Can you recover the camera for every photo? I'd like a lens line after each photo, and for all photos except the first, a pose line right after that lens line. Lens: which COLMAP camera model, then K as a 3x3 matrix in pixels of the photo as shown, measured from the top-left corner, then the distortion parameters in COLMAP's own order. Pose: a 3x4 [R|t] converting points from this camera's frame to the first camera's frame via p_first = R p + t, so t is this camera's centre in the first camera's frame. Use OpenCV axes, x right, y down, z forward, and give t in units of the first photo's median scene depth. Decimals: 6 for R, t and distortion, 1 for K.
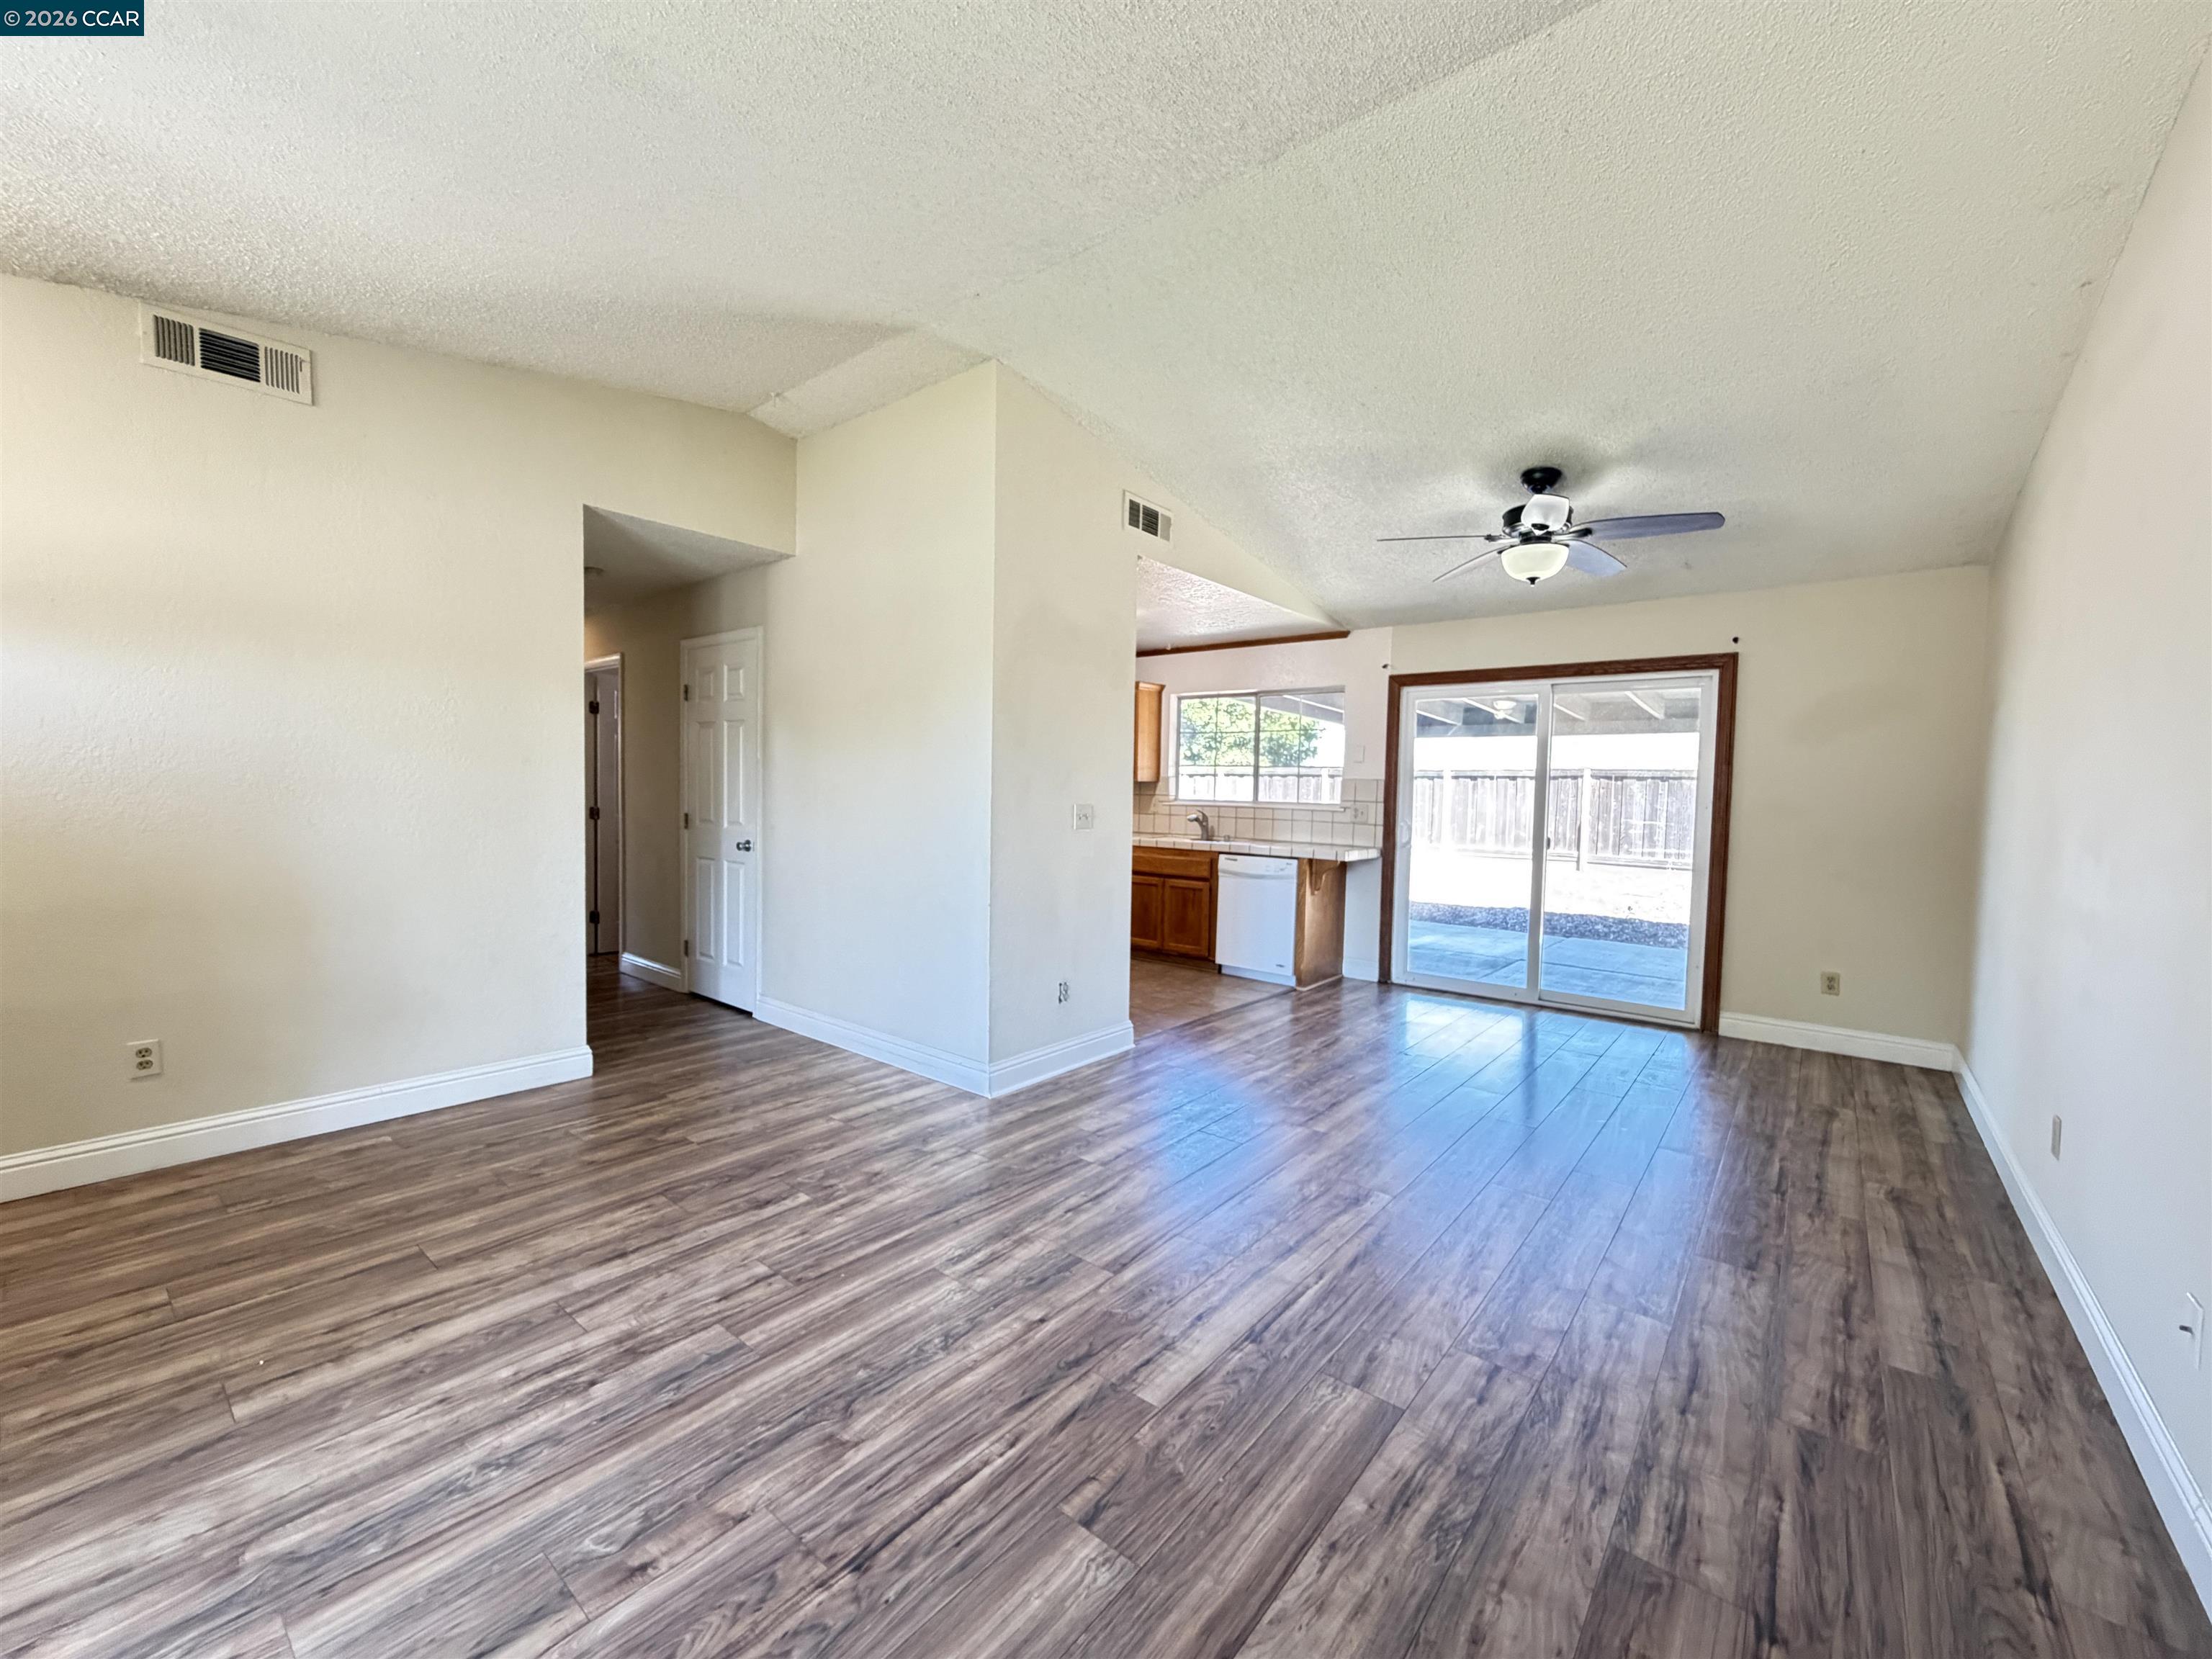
lens RADIAL K [[884.1, 0, 1099.7], [0, 884.1, 830.4], [0, 0, 1]] dist [0.001702, -0.000043]
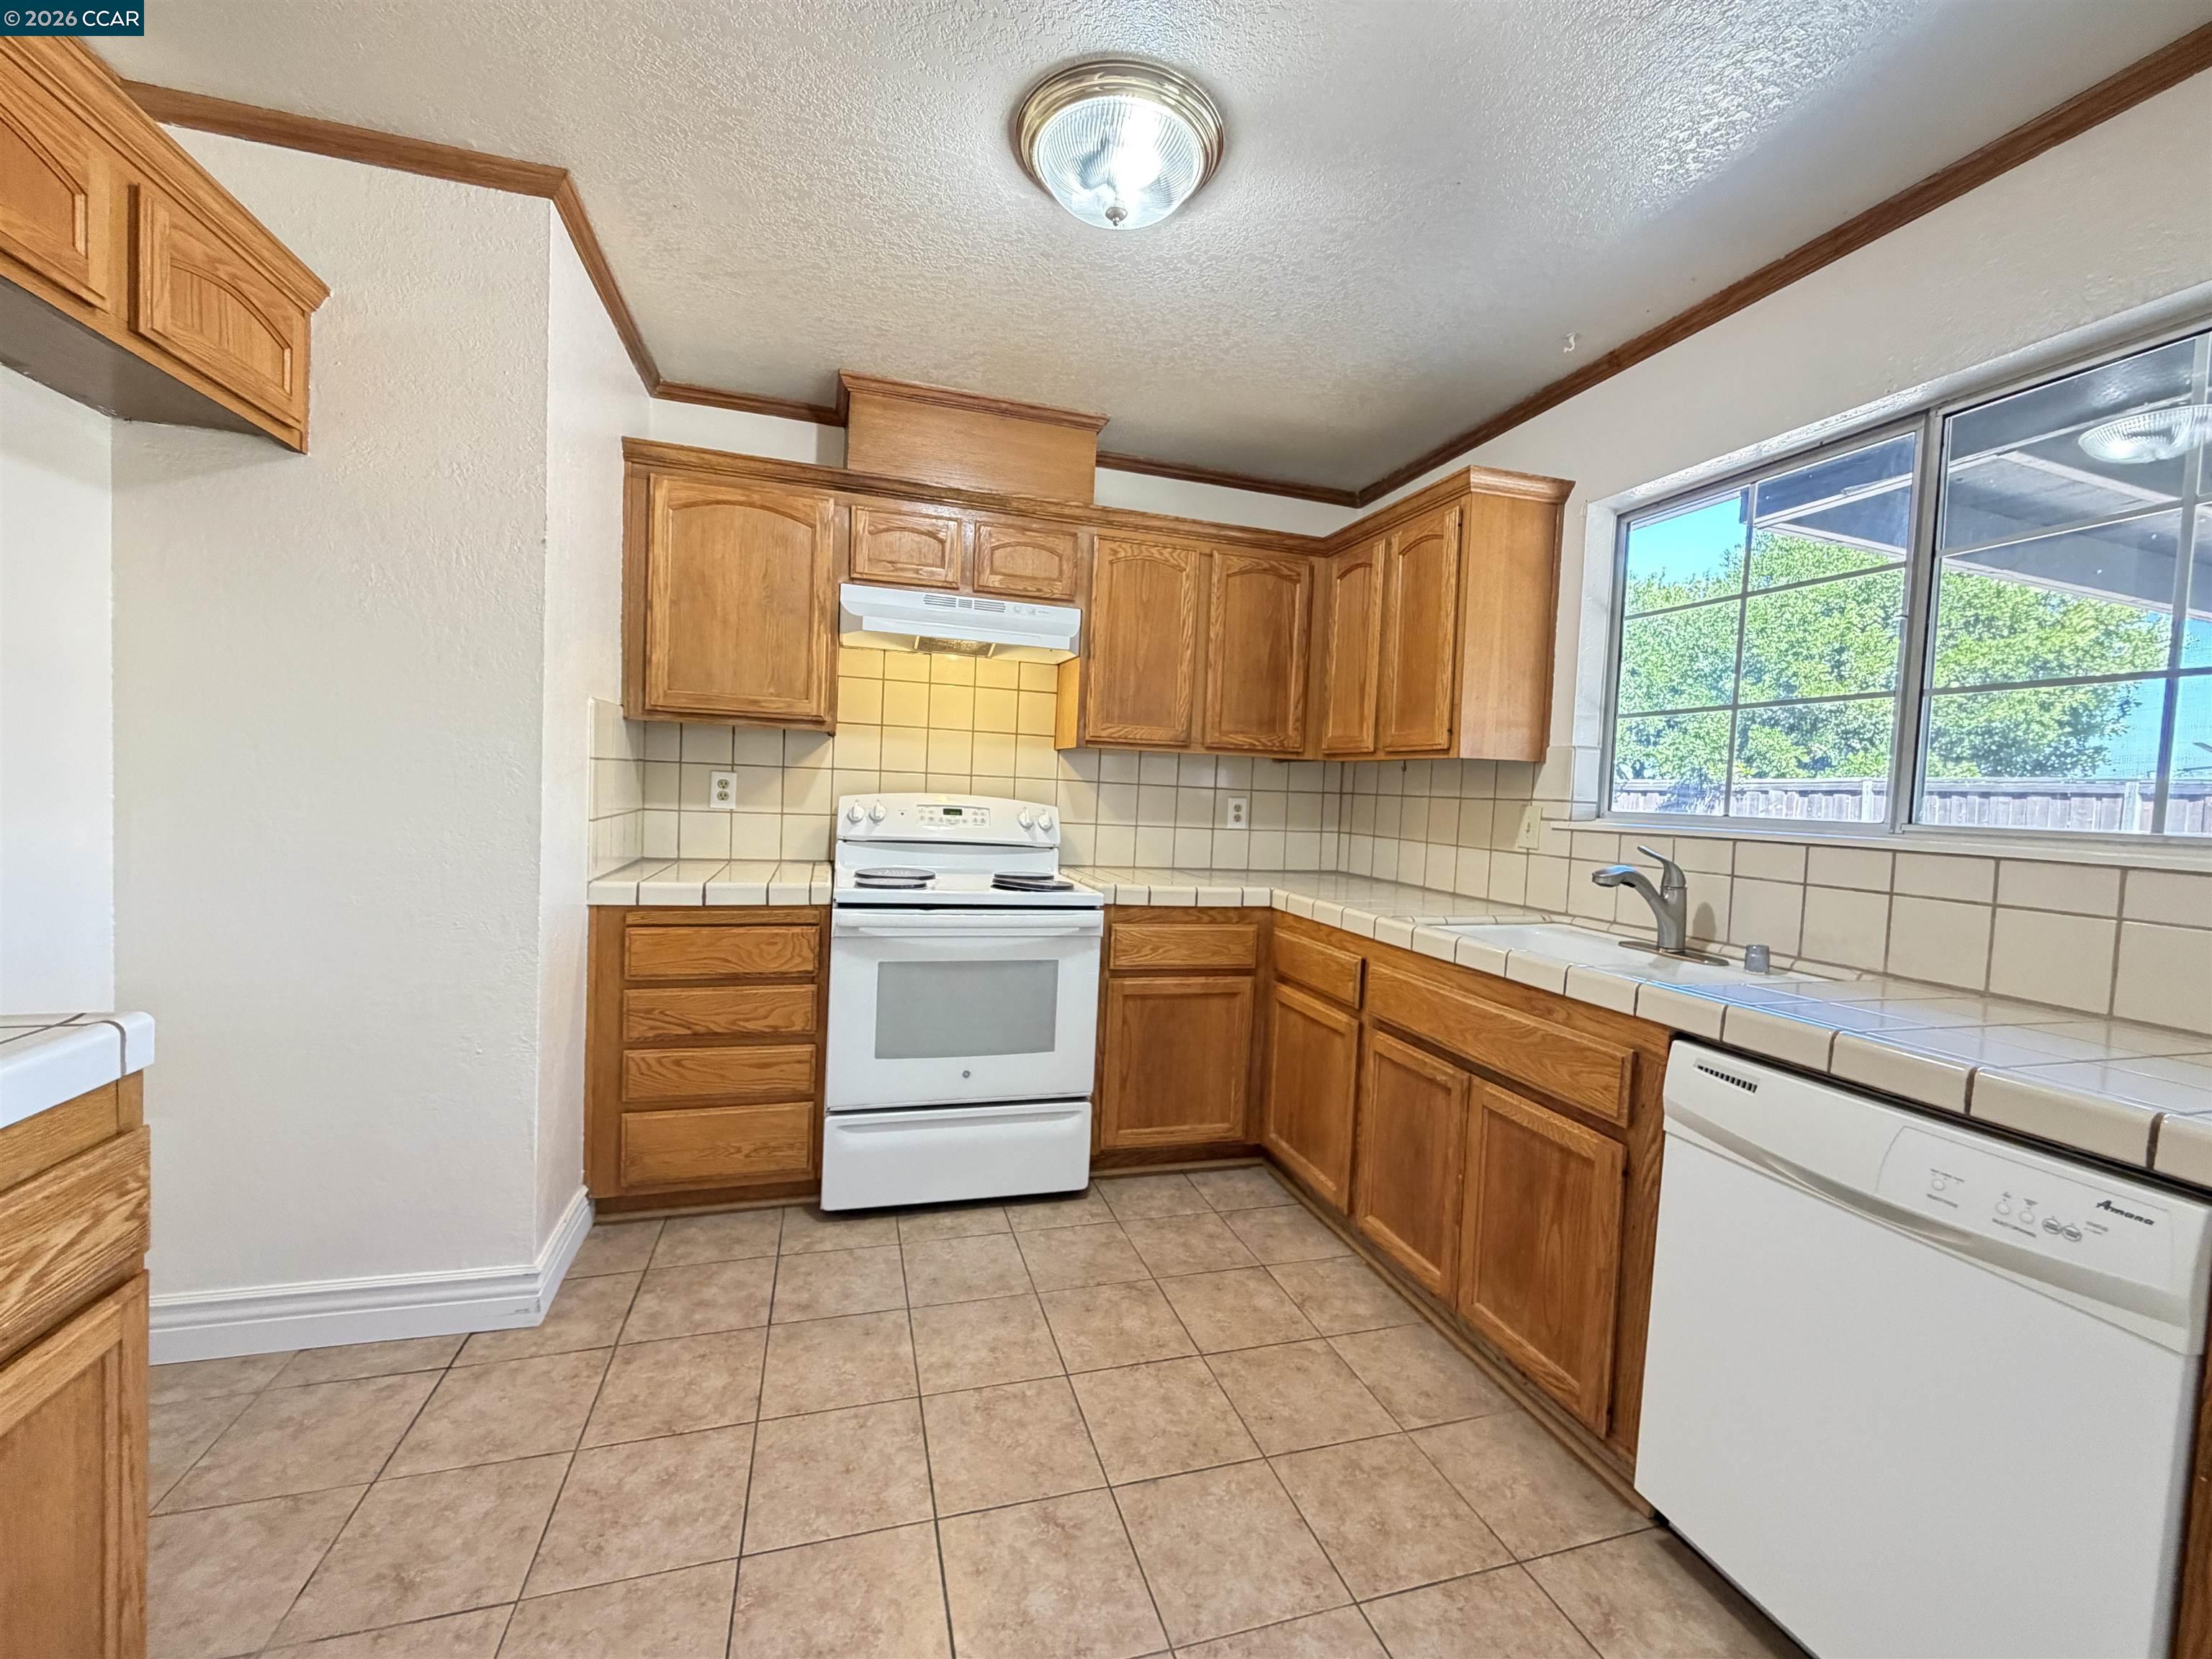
lens RADIAL K [[884.1, 0, 1103.1], [0, 884.1, 829.9], [0, 0, 1]] dist [0.001702, -0.000043]
pose [[0.829801, 0.041138, -0.556542, 0.231671], [-0.054479, 0.998487, -0.007422, -0.031568], [0.555394, 0.036479, 0.830787, 1.199267]]
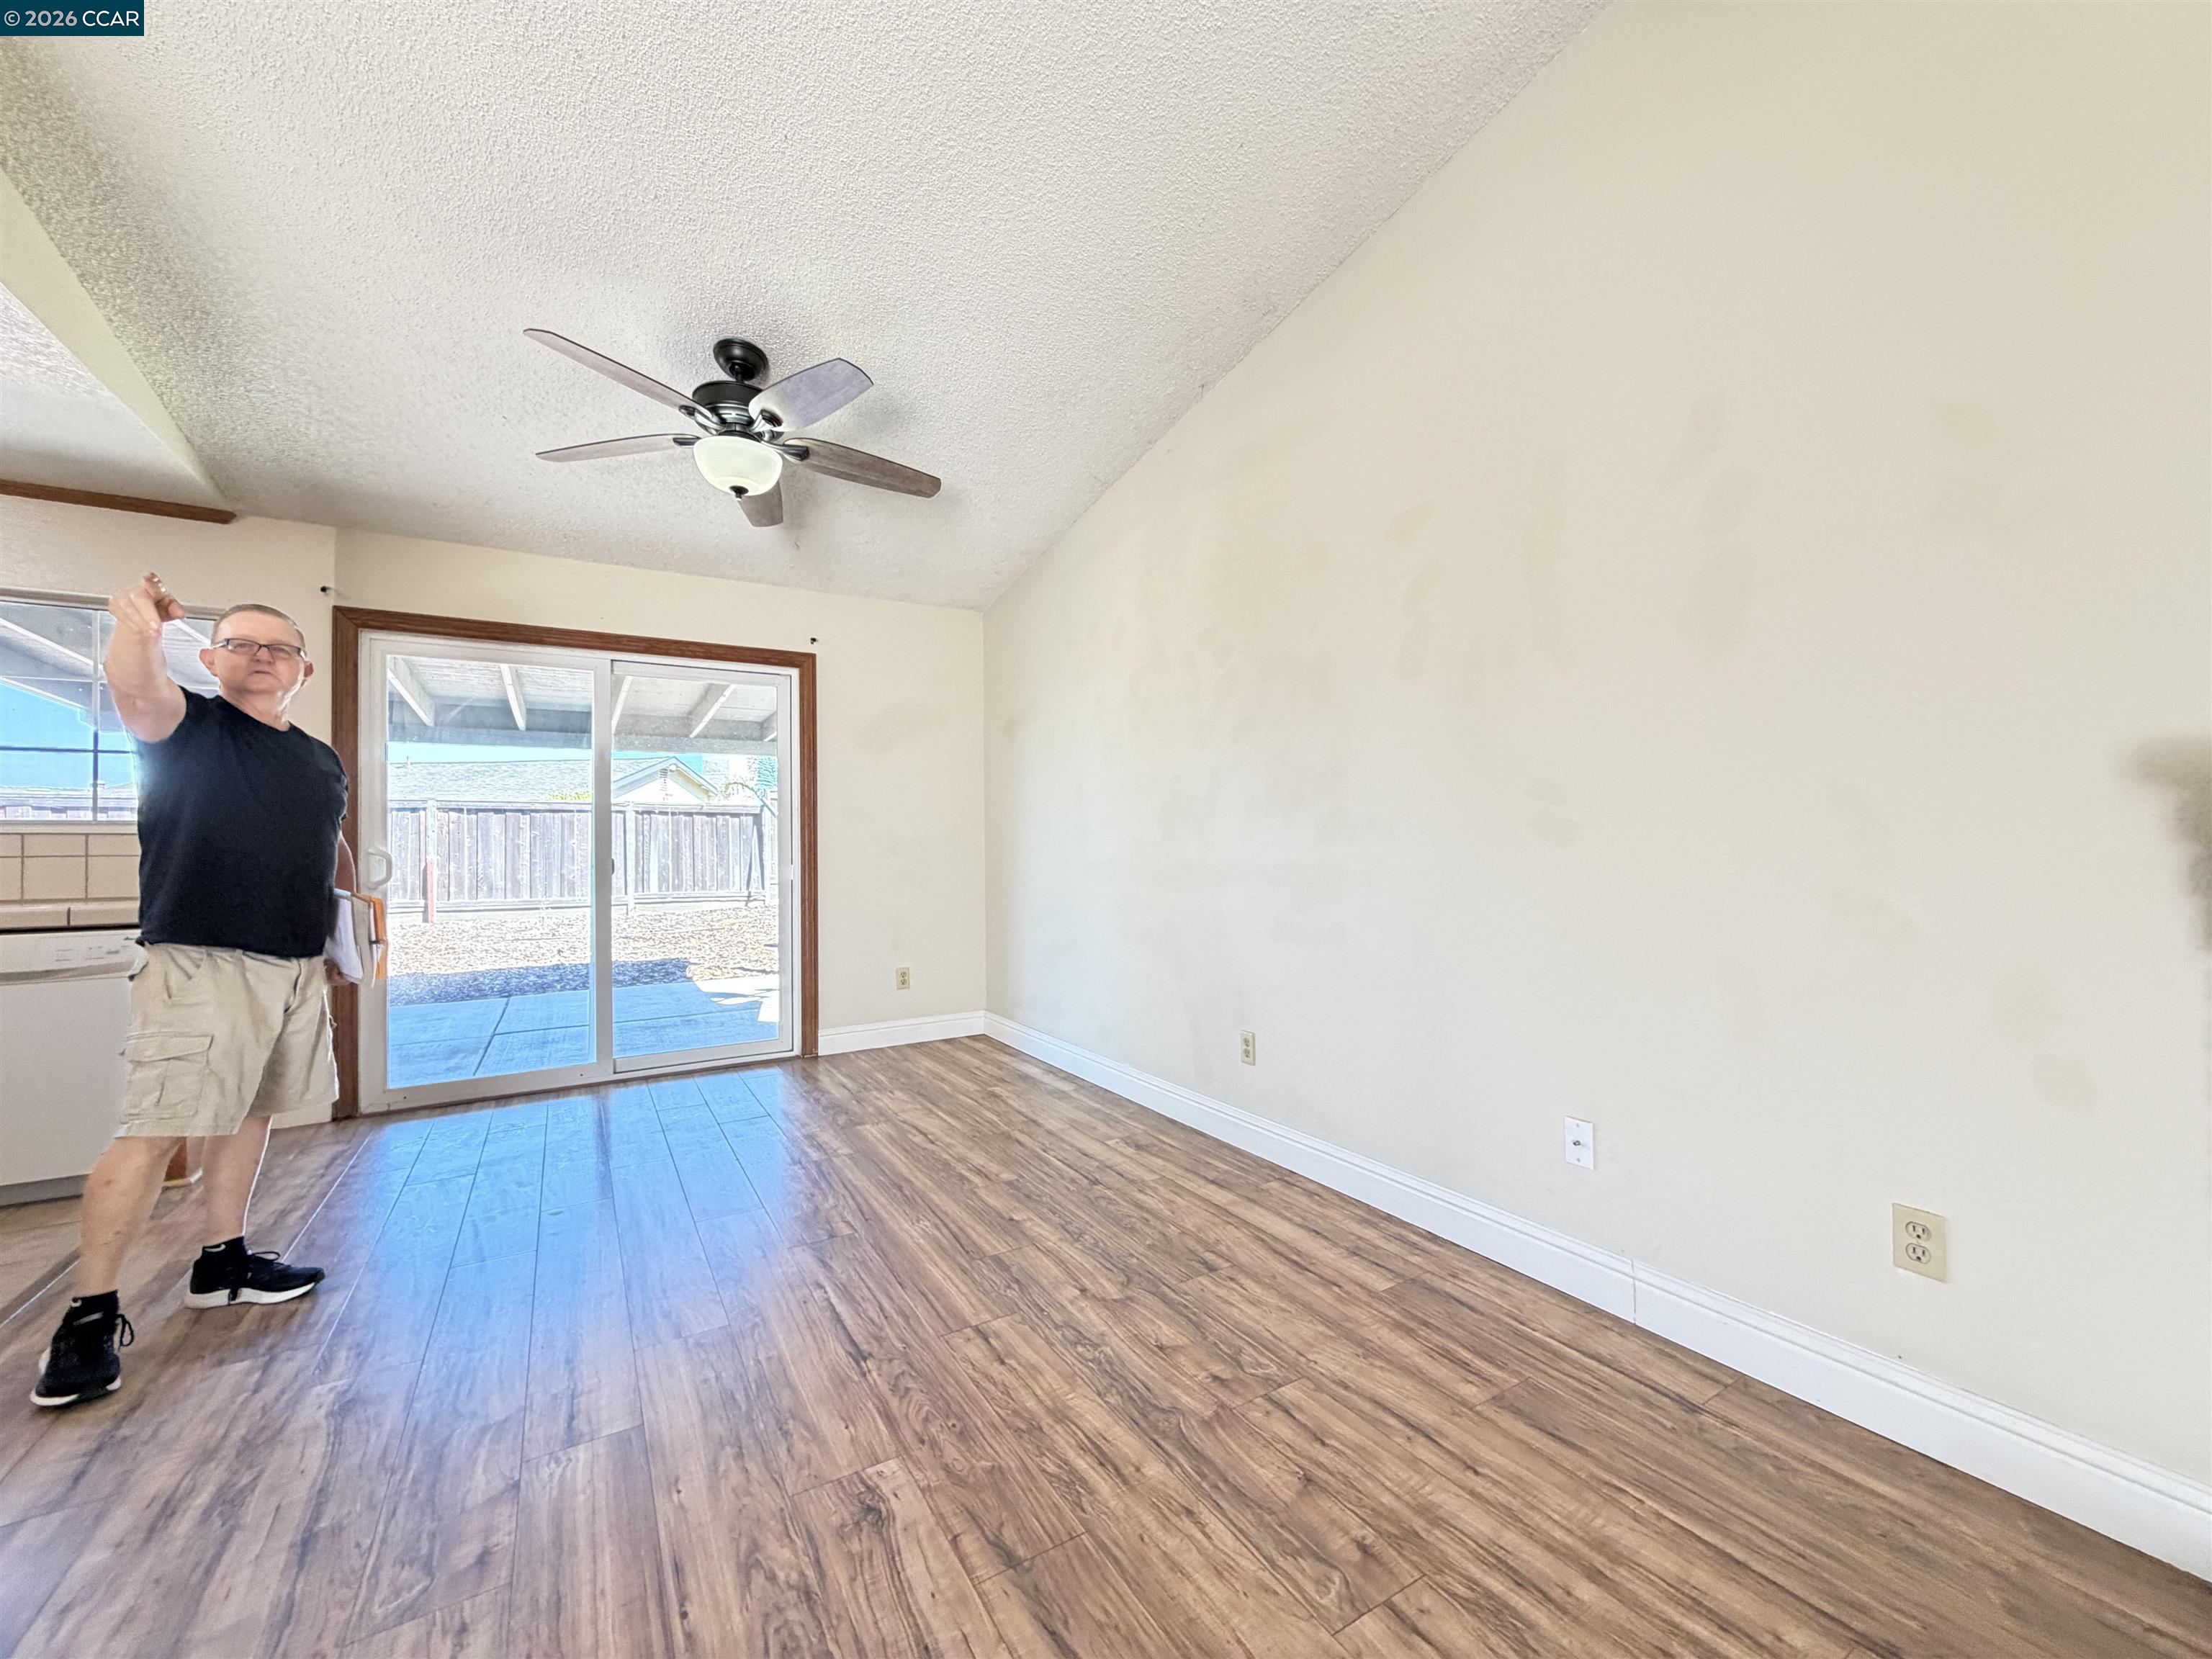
lens RADIAL K [[884.1, 0, 1101.4], [0, 884.1, 835.7], [0, 0, 1]] dist [0.001702, -0.000043]
pose [[0.333053, -0.017611, 0.942743, -0.111840], [0.061682, 0.998091, -0.003146, 0.024390], [-0.940888, 0.059198, 0.333504, 0.511021]]
